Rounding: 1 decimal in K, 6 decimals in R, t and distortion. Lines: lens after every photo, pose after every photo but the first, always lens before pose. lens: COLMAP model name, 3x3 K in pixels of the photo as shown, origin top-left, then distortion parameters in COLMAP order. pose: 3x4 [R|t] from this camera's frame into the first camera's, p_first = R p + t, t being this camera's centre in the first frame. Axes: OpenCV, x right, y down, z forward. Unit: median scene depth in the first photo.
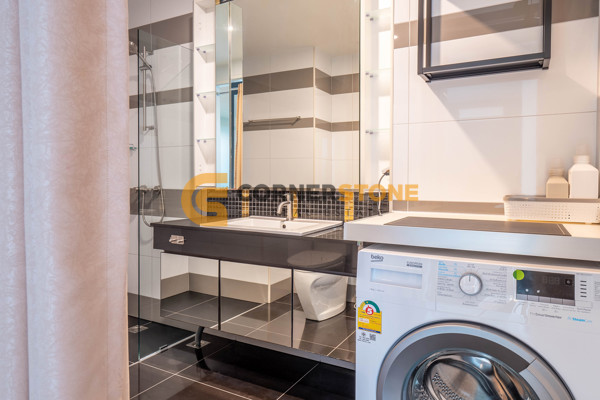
lens RADIAL K [[400.7, 0, 295.1], [0, 400.7, 201.8], [0, 0, 1]] dist [0.003008, -0.001229]
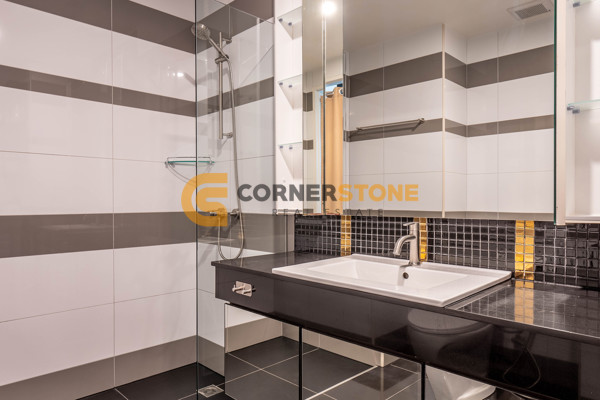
lens RADIAL K [[400.7, 0, 295.1], [0, 400.7, 201.8], [0, 0, 1]] dist [0.003008, -0.001229]
pose [[0.960093, -0.003686, -0.279658, -0.015354], [-0.011364, 0.998573, -0.052176, -0.015758], [0.279451, 0.053272, 0.958681, 0.312215]]
